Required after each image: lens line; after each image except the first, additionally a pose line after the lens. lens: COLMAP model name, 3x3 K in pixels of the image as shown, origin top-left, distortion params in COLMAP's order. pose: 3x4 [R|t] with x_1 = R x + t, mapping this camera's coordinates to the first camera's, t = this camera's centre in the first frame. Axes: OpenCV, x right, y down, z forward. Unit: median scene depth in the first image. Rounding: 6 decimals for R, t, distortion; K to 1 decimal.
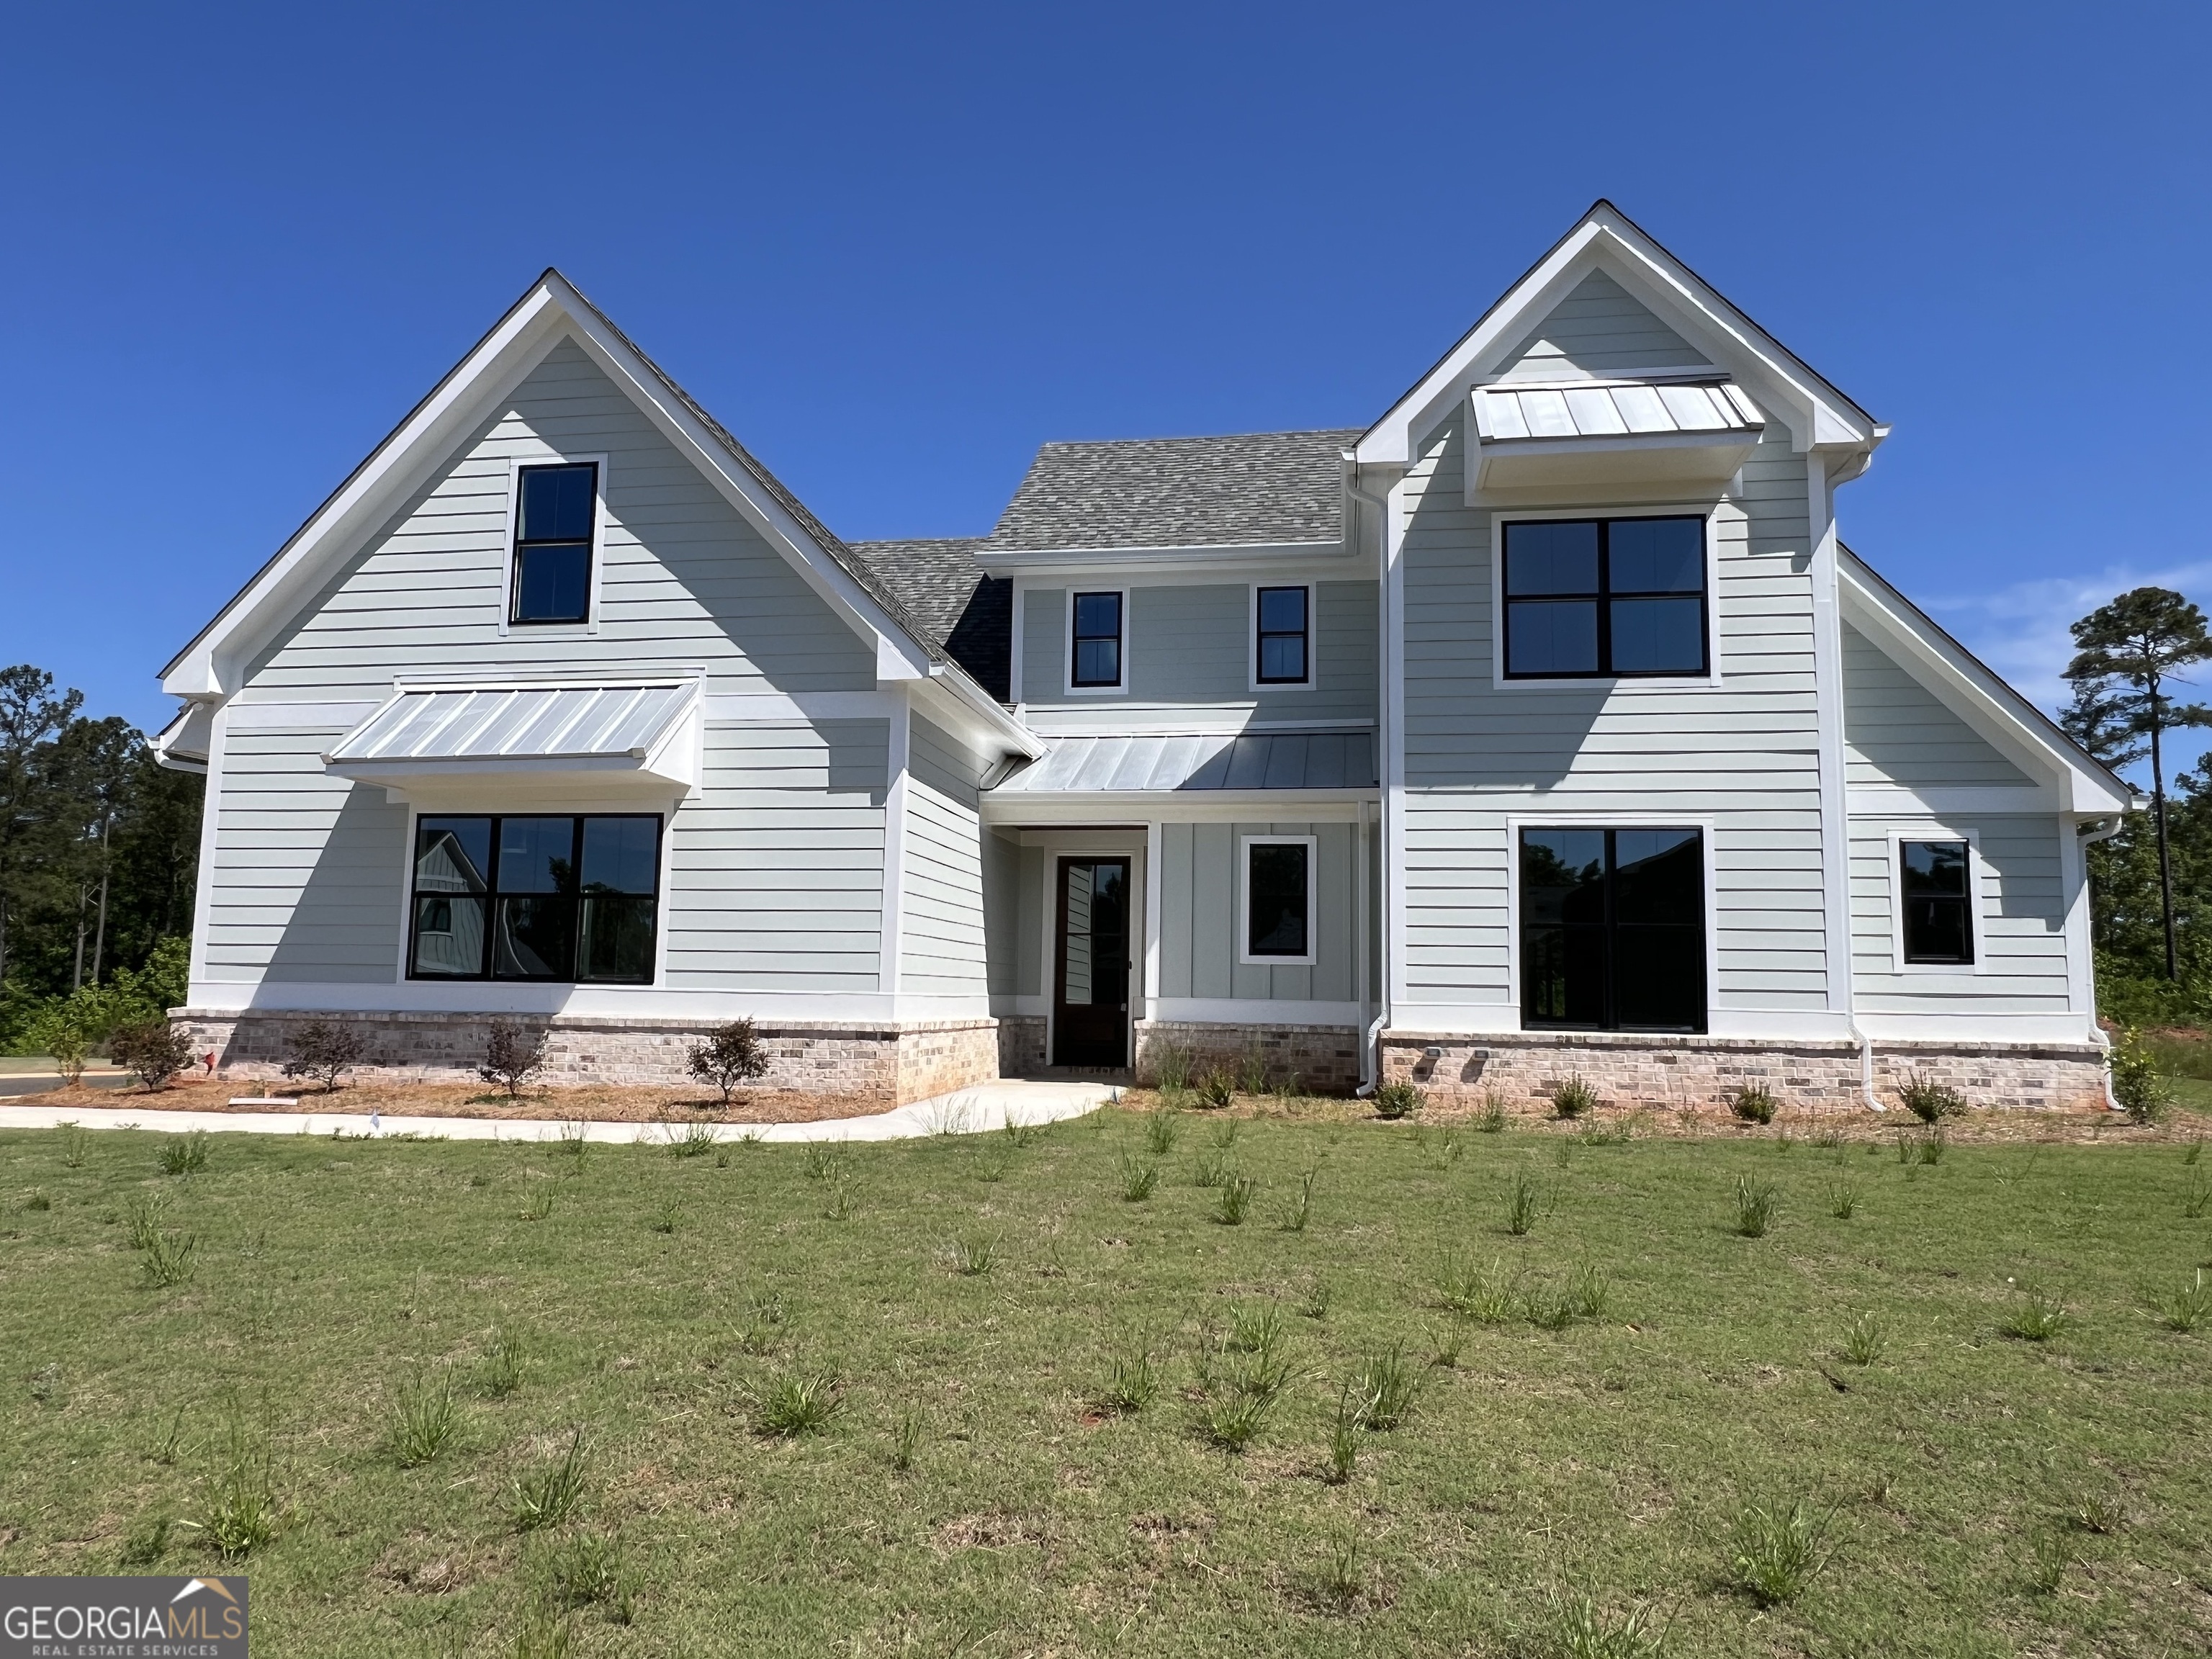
lens RADIAL K [[1404.4, 0, 1103.1], [0, 1404.4, 834.8], [0, 0, 1]] dist [-0.004655, 0.001325]
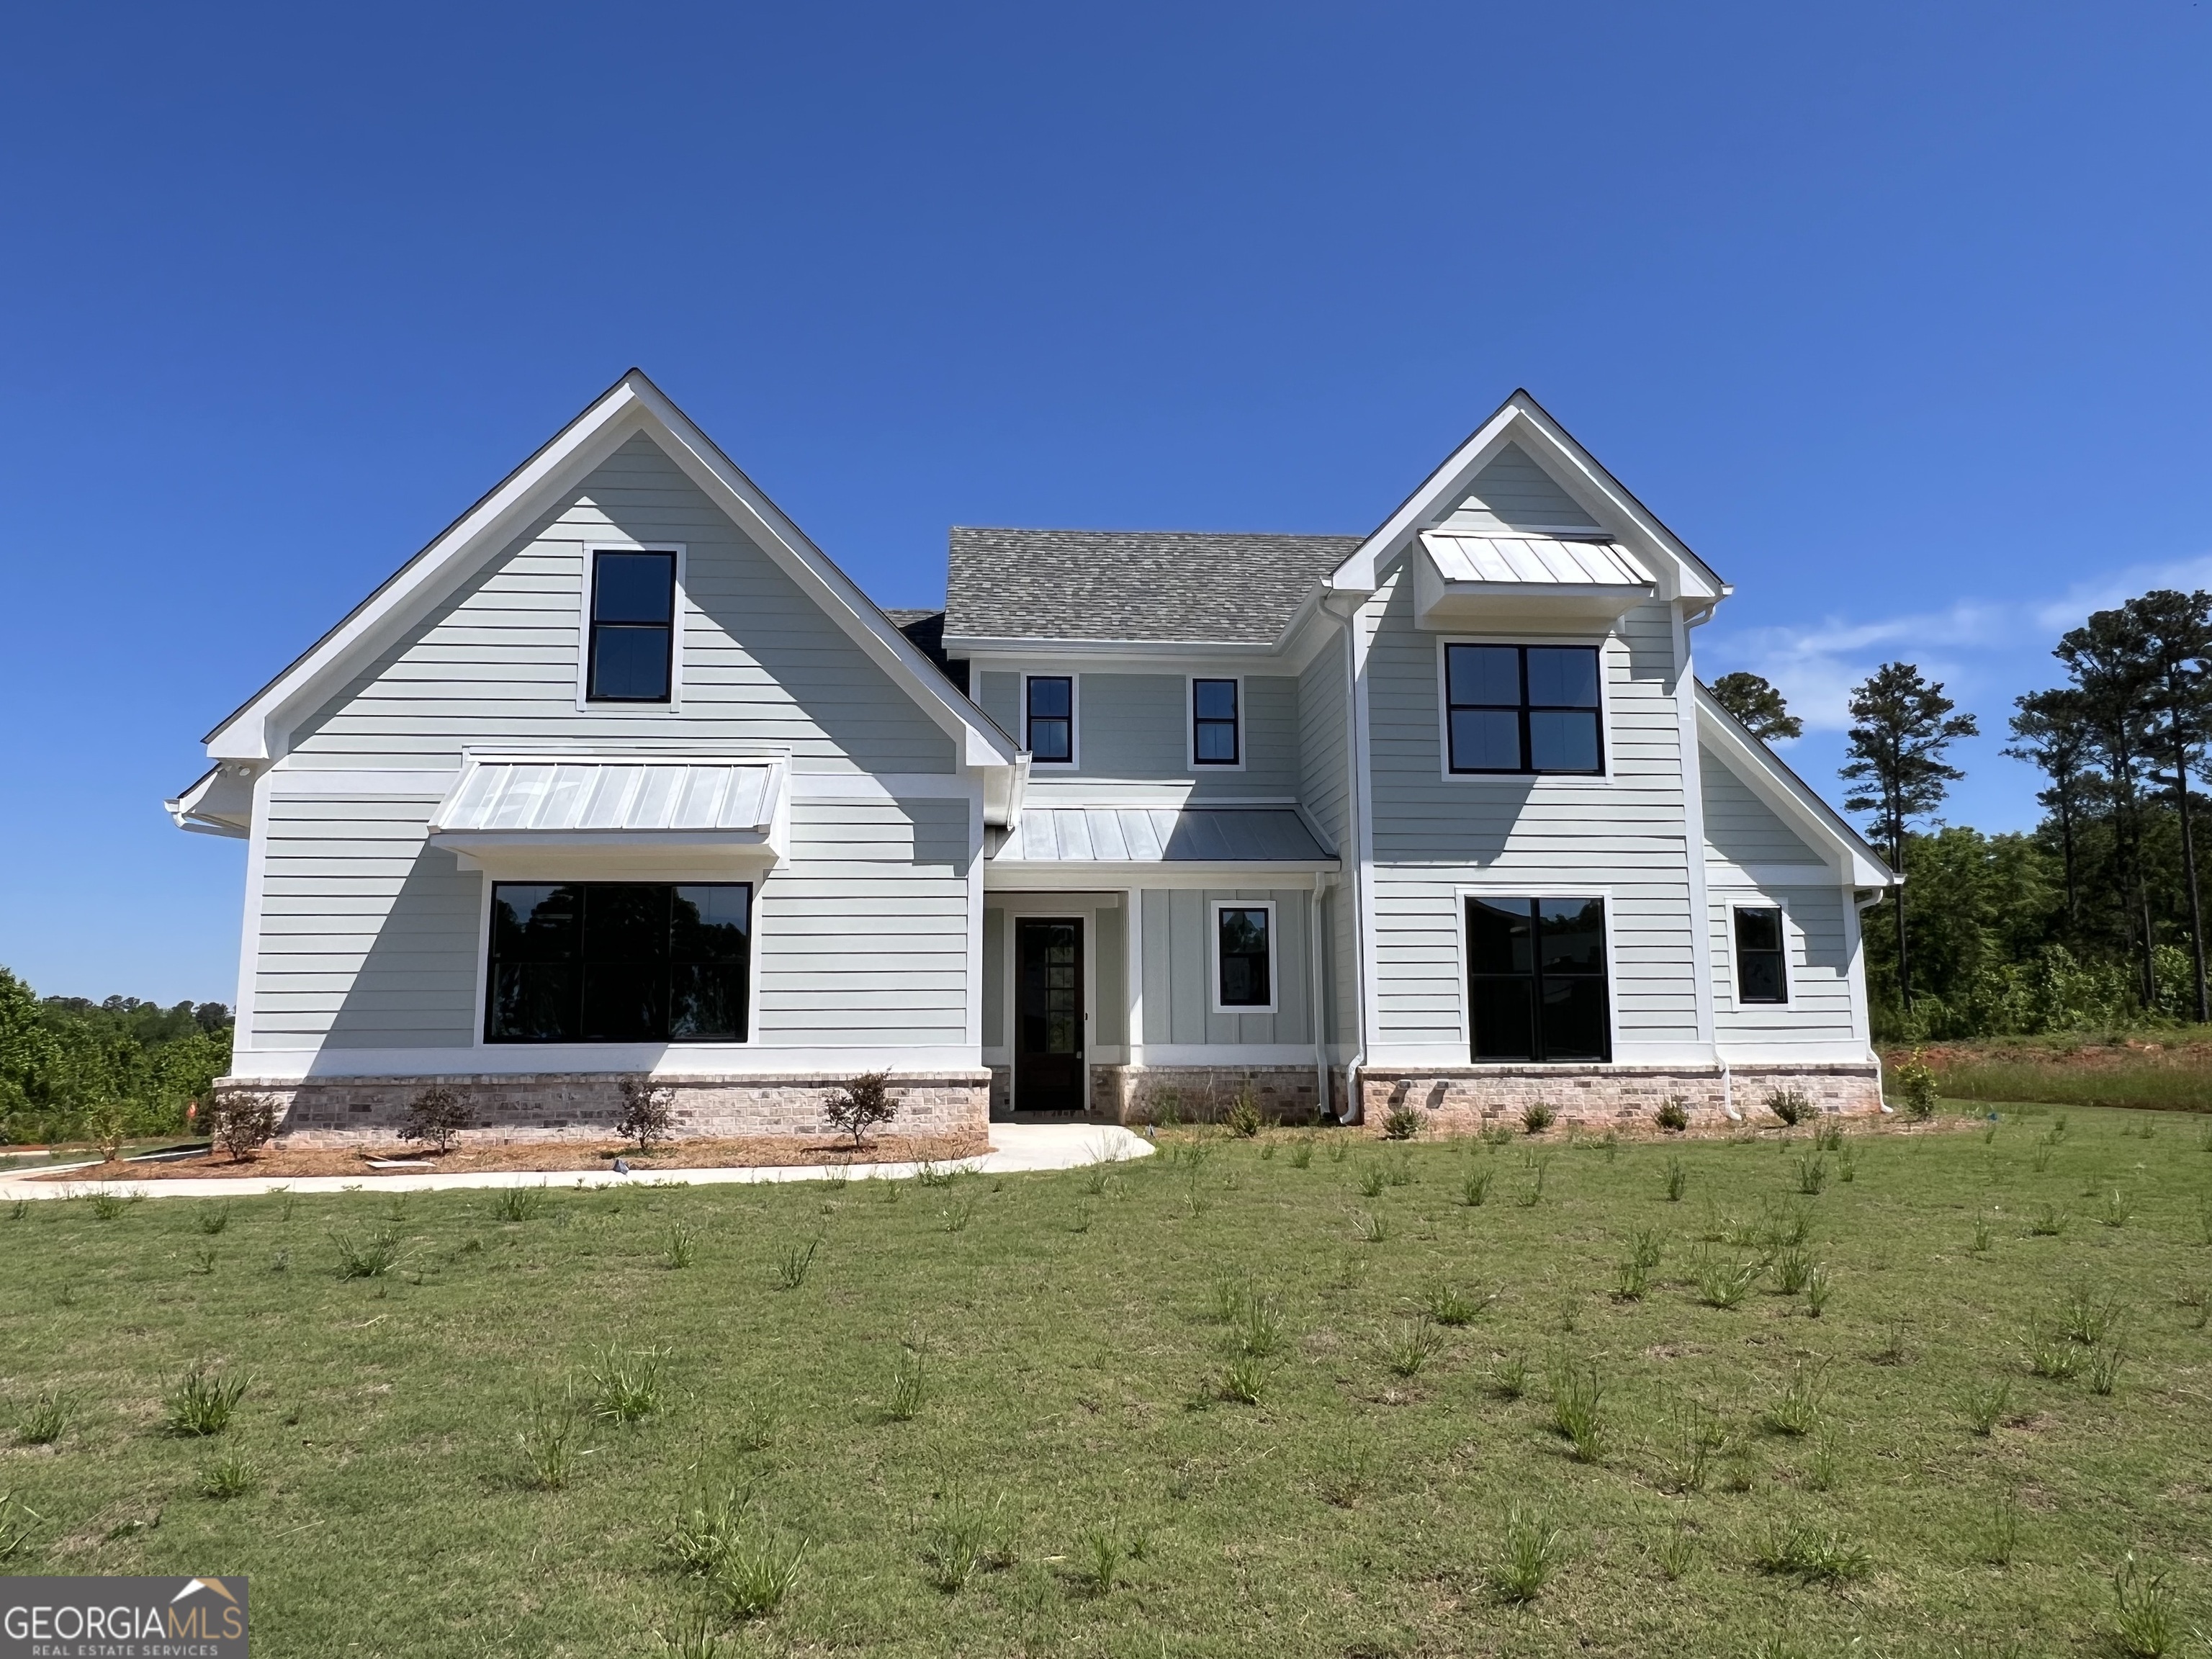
lens RADIAL K [[1404.4, 0, 1168.4], [0, 1404.4, 839.0], [0, 0, 1]] dist [-0.004655, 0.001325]
pose [[0.969502, 0.012191, 0.244779, -0.252813], [-0.004137, 0.999434, -0.033388, -0.013215], [-0.245048, 0.031357, 0.969004, -0.116534]]
